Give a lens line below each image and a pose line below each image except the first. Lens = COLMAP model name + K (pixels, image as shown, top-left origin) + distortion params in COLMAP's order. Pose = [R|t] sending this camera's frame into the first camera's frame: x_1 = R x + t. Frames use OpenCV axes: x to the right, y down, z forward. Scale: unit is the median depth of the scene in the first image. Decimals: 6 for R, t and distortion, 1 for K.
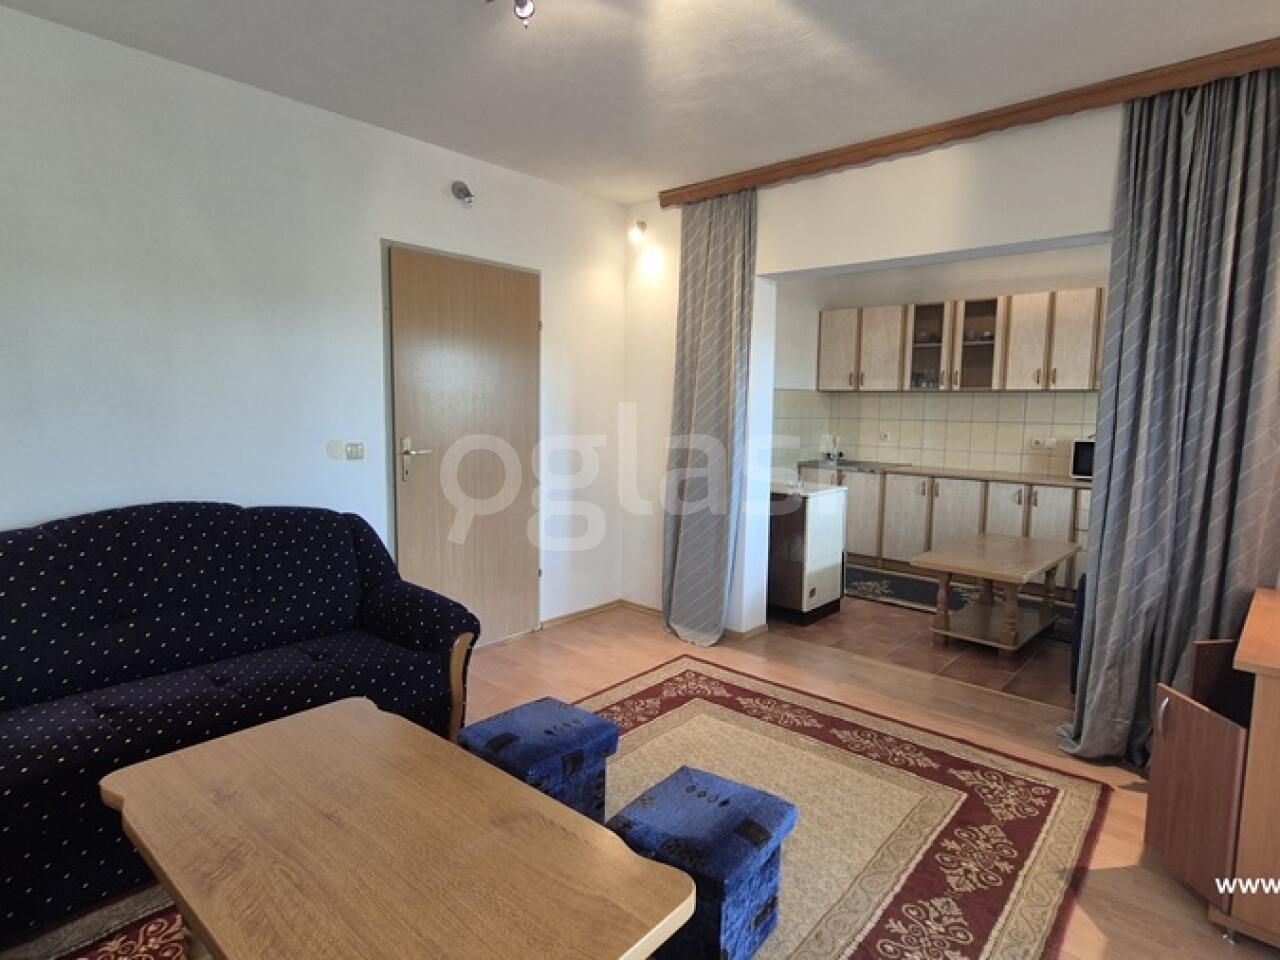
lens RADIAL K [[702.6, 0, 654.2], [0, 702.6, 483.1], [0, 0, 1]] dist [-0.001077, -0.000491]
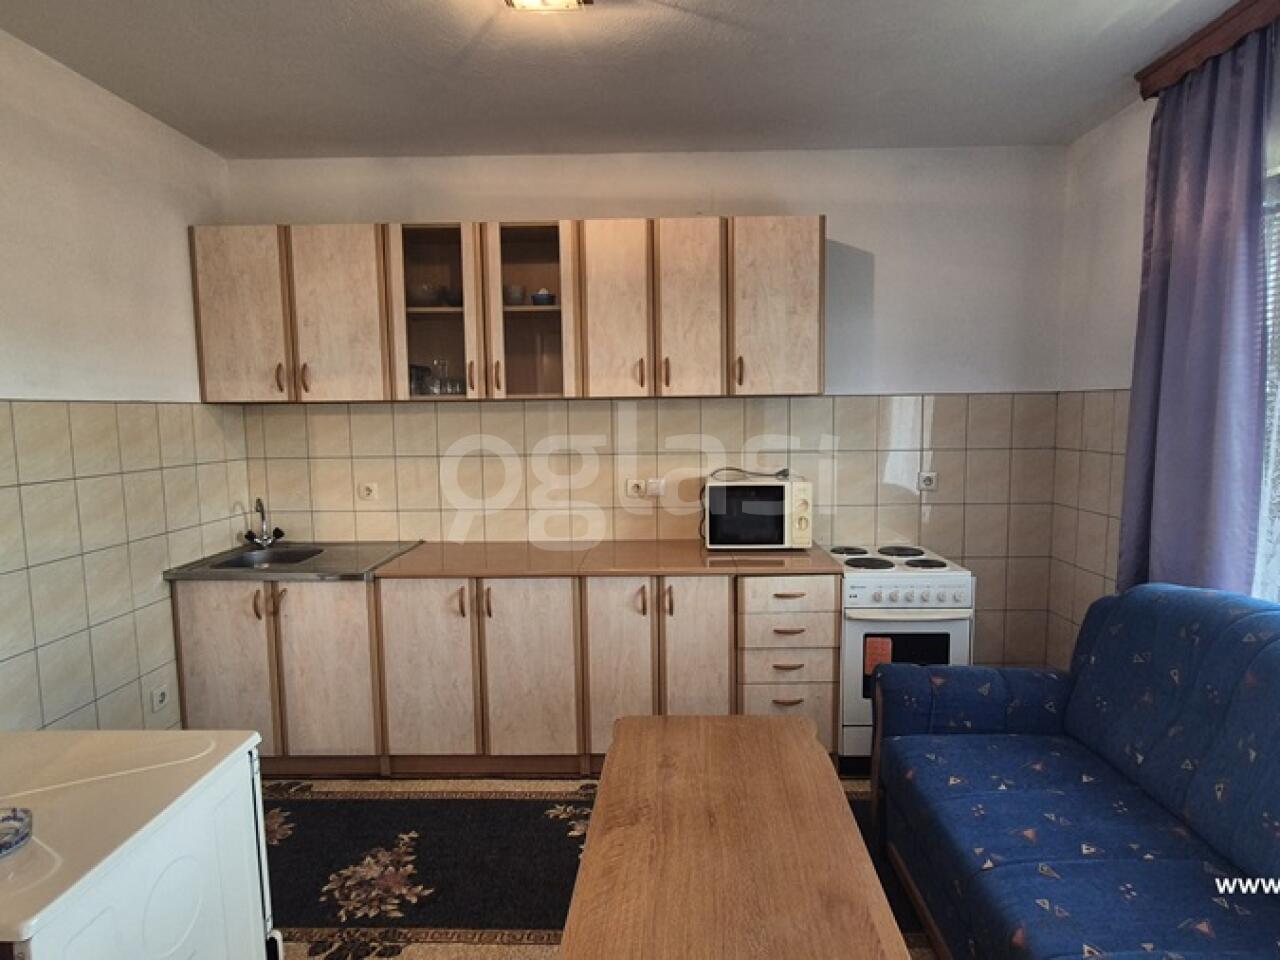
lens RADIAL K [[702.6, 0, 654.2], [0, 702.6, 483.1], [0, 0, 1]] dist [-0.001077, -0.000491]
pose [[0.758153, -0.087665, 0.646157, 0.175285], [0.096349, 0.995105, 0.021957, -0.070399], [-0.644920, 0.045610, 0.762888, 0.530588]]
